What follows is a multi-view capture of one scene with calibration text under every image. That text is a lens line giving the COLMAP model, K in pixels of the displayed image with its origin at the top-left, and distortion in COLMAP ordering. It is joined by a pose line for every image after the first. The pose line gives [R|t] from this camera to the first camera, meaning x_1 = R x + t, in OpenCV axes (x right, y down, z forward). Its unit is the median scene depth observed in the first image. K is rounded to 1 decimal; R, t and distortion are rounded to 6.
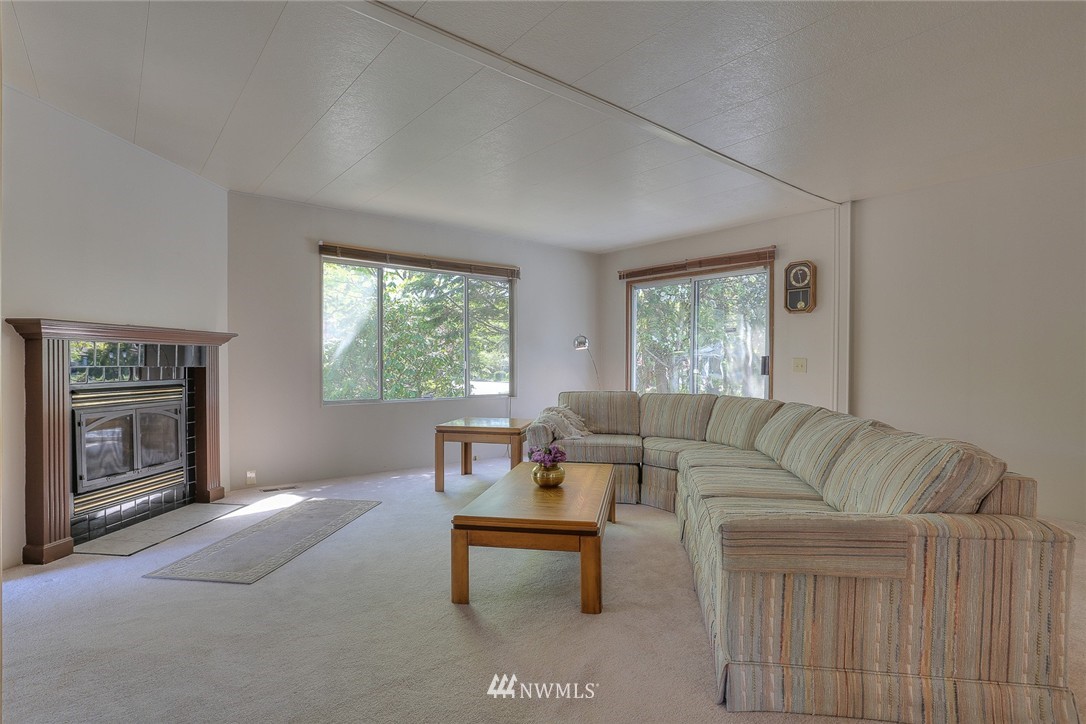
lens RADIAL K [[528.5, 0, 543.0], [0, 528.5, 362.0], [0, 0, 1]] dist [-0.000268, -0.000042]
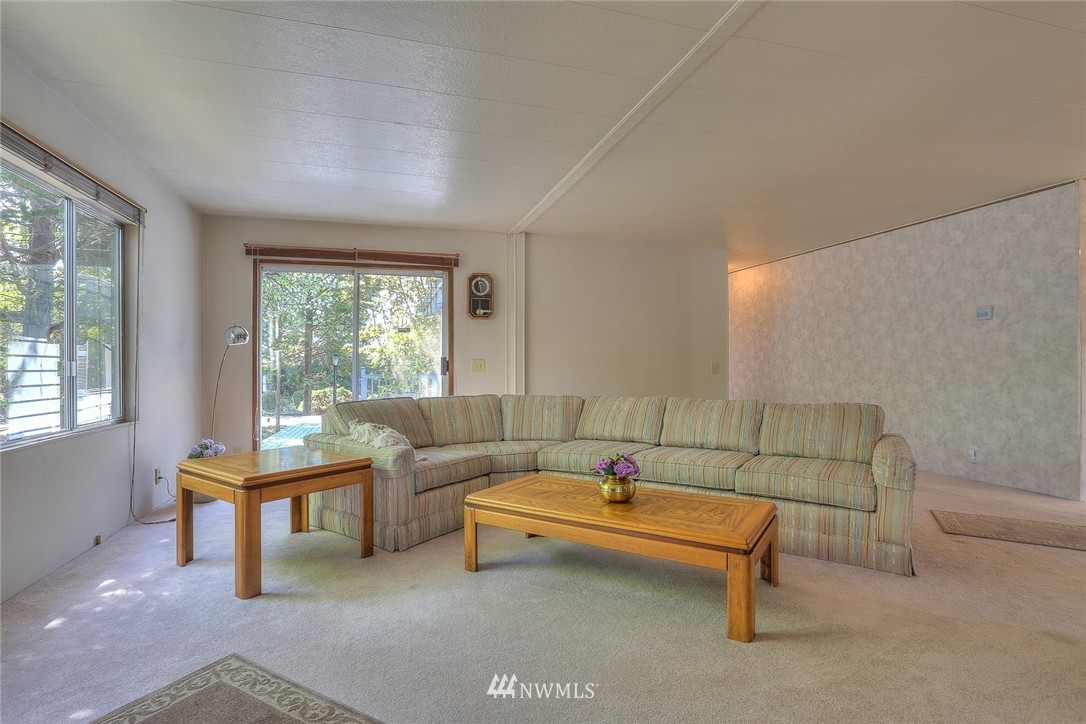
lens RADIAL K [[528.5, 0, 543.0], [0, 528.5, 362.0], [0, 0, 1]] dist [-0.000268, -0.000042]
pose [[0.405748, -0.002994, 0.913980, -0.473618], [0.014212, 0.999894, -0.003034, 0.004922], [-0.913874, 0.014221, 0.405748, 0.405664]]
